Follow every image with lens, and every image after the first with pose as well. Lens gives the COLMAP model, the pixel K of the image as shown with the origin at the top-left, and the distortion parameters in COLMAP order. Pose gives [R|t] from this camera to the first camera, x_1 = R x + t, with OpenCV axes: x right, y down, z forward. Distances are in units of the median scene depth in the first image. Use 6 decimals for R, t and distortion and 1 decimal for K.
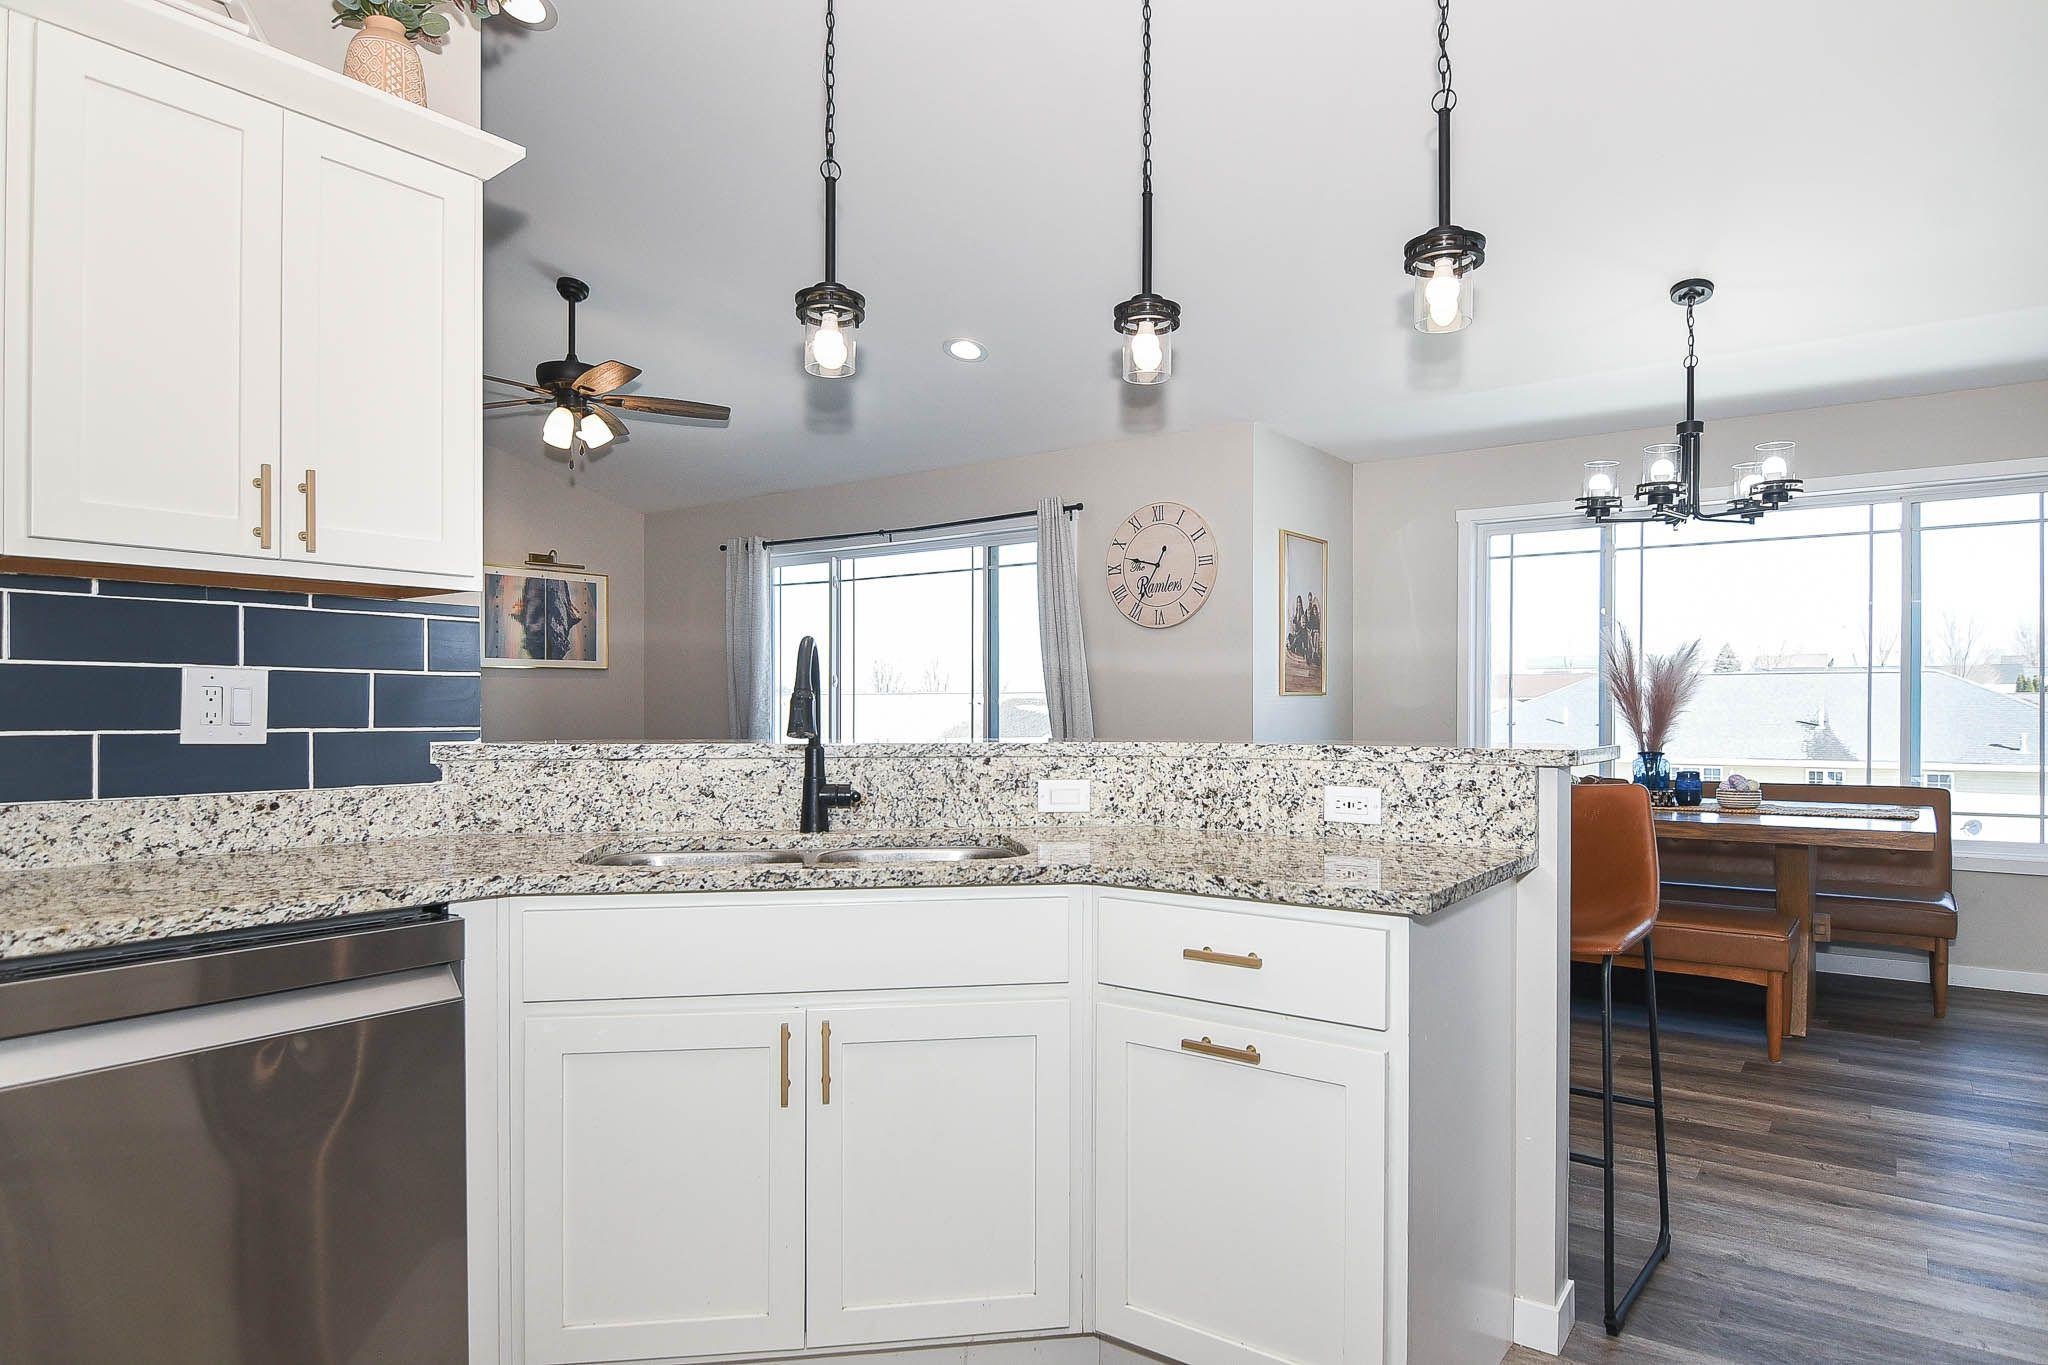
lens RADIAL K [[1198.3, 0, 1021.4], [0, 1198.3, 719.6], [0, 0, 1]] dist [0.005411, -0.004819]
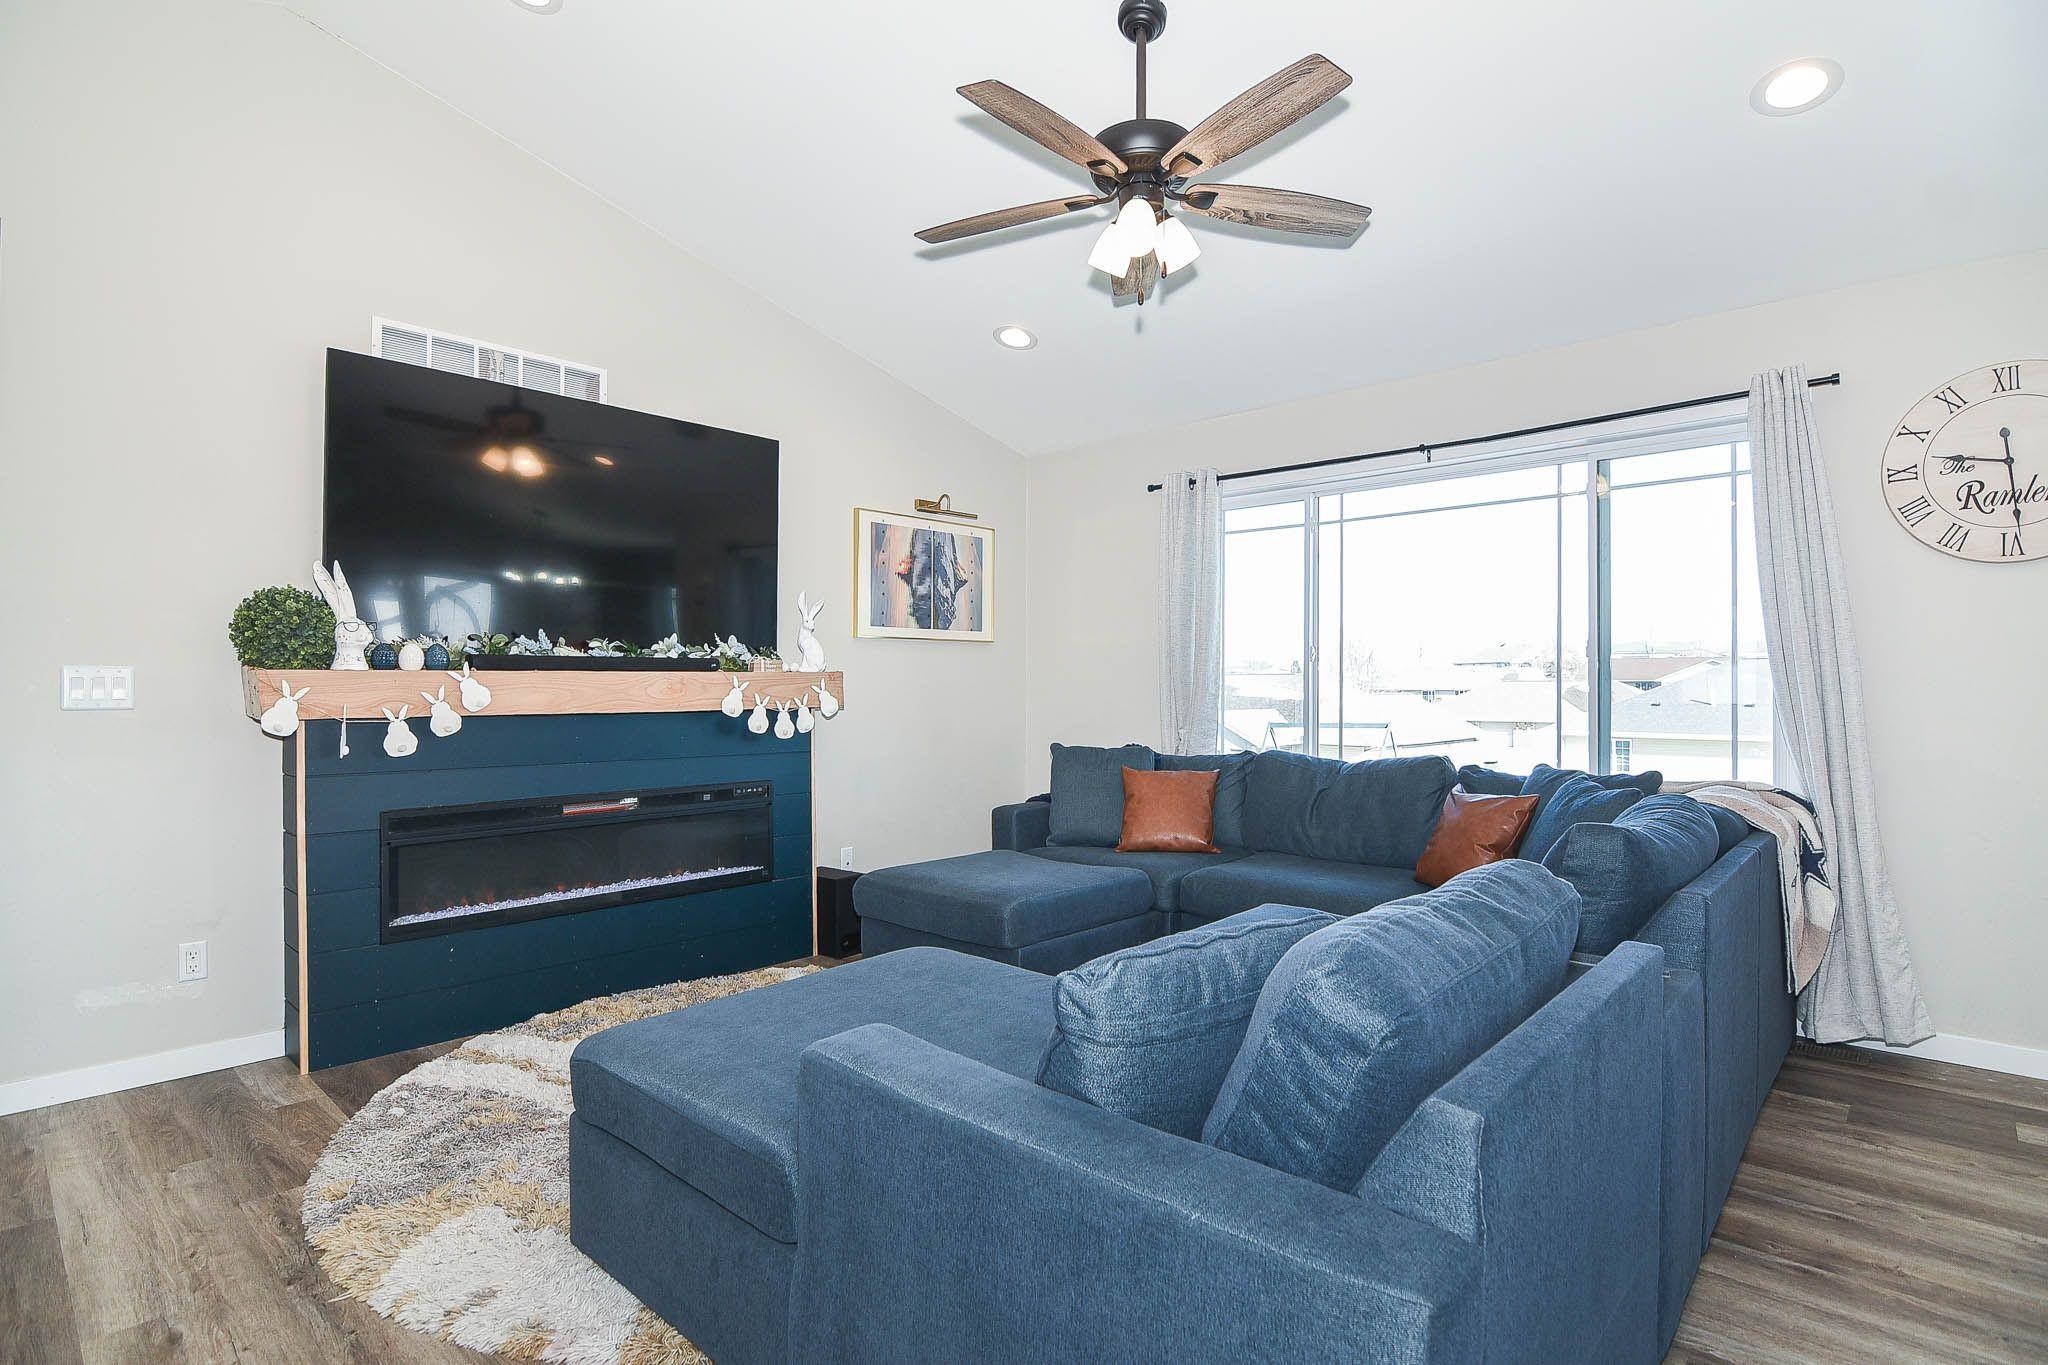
lens RADIAL K [[1009.1, 0, 1017.0], [0, 1009.1, 680.5], [0, 0, 1]] dist [-0.017056, -0.000626]
pose [[0.993311, -0.000460, -0.115465, -0.836633], [-0.001773, 0.999813, -0.019235, -0.008147], [0.115453, 0.019311, 0.993125, 1.054414]]
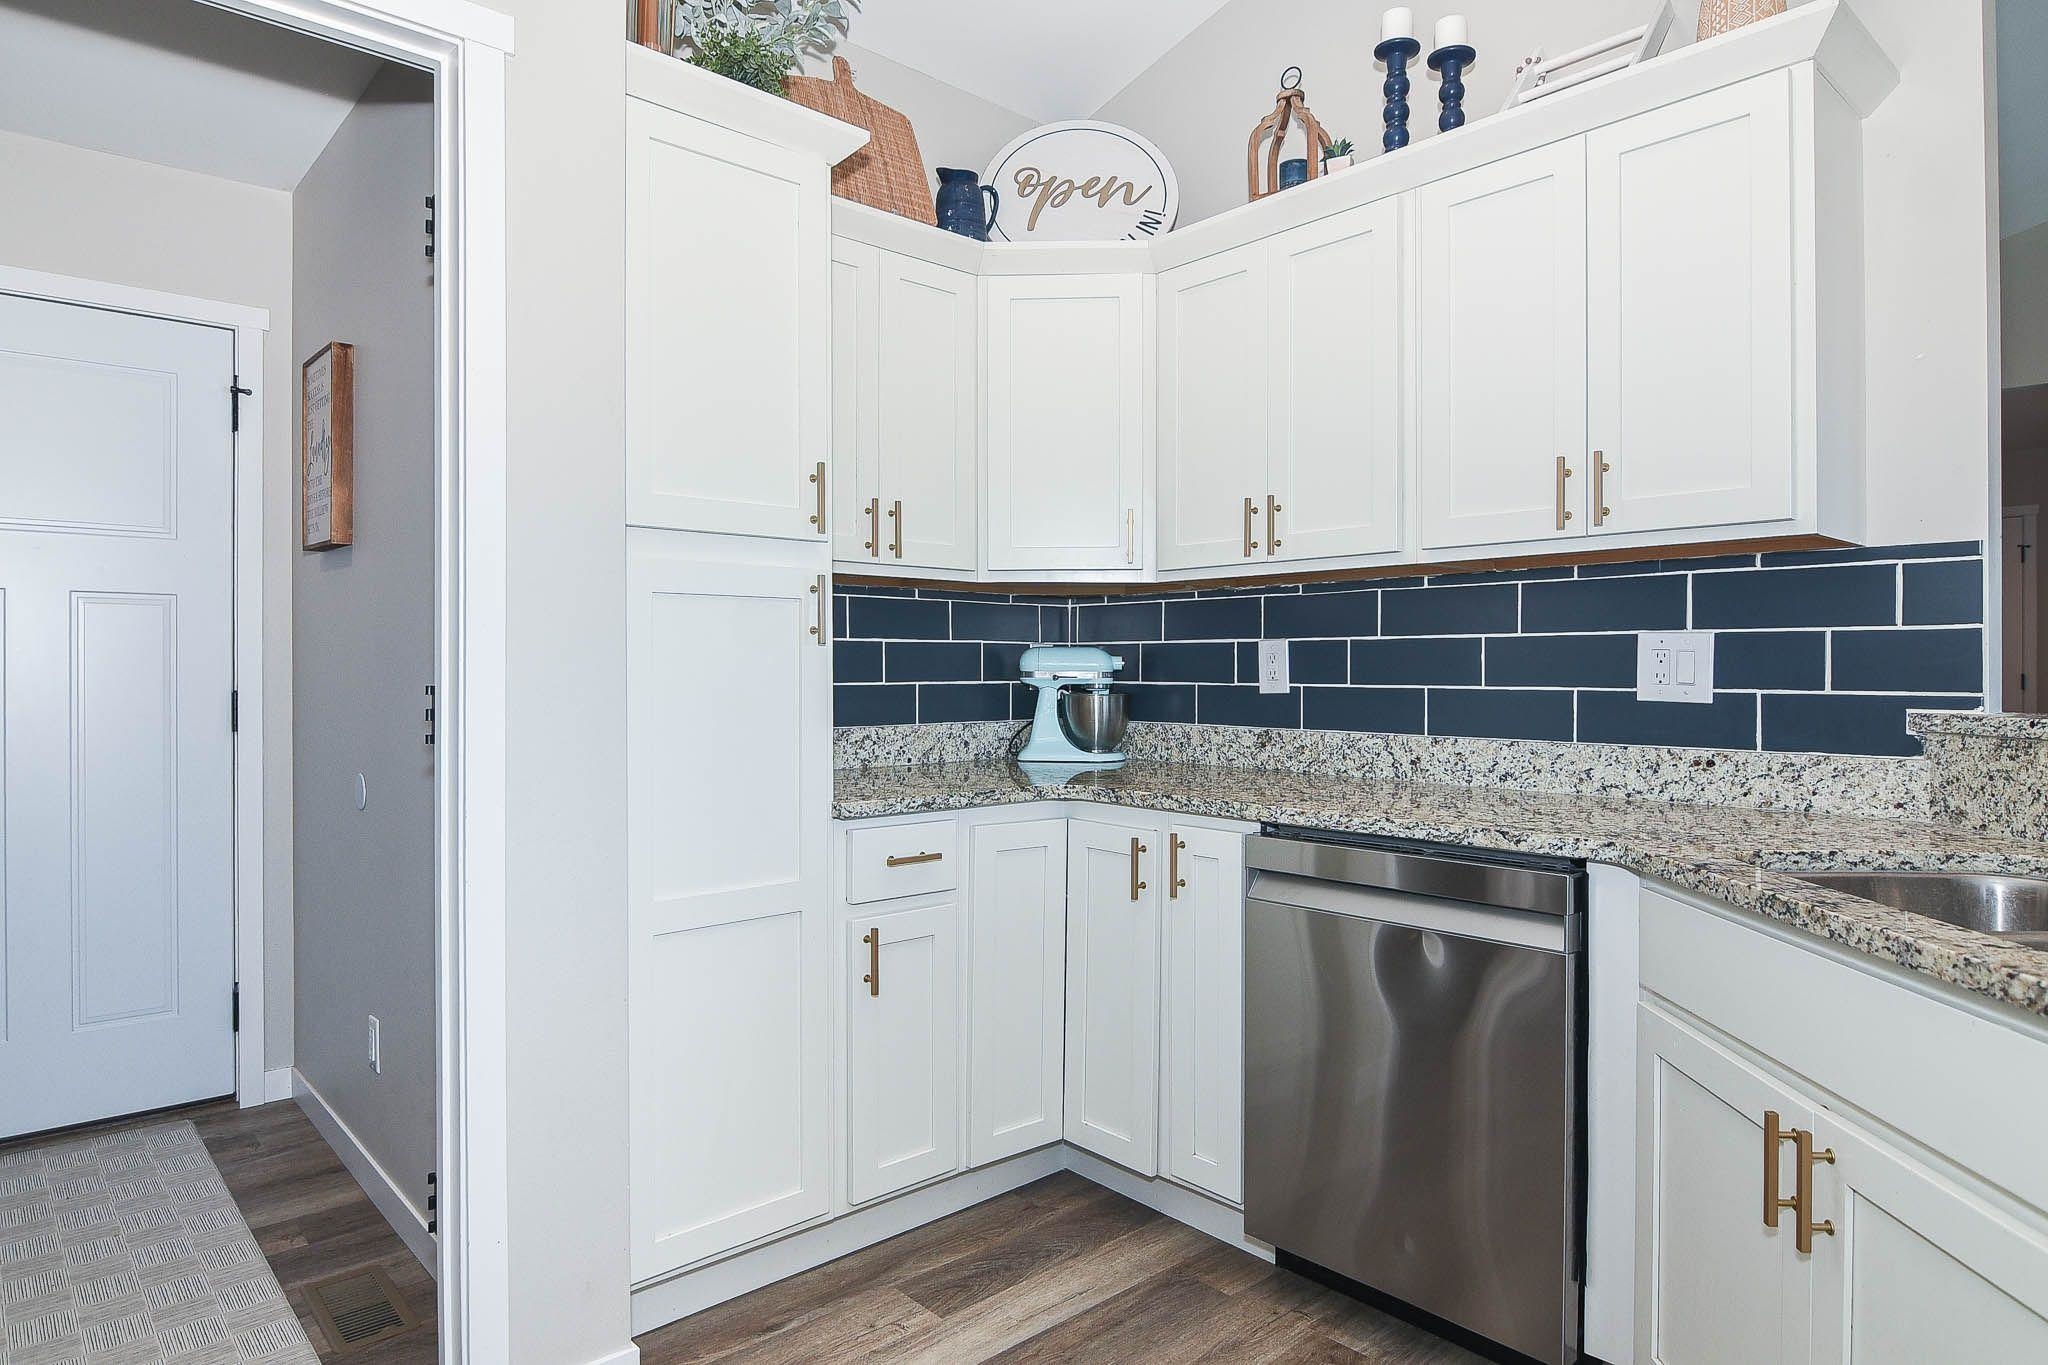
lens RADIAL K [[1198.3, 0, 1020.9], [0, 1198.3, 682.8], [0, 0, 1]] dist [0.005411, -0.004819]
pose [[-0.200832, 0.008742, -0.979587, 0.480258], [-0.009155, 0.999900, 0.010801, -0.003168], [0.979583, 0.011138, -0.200732, 0.579463]]
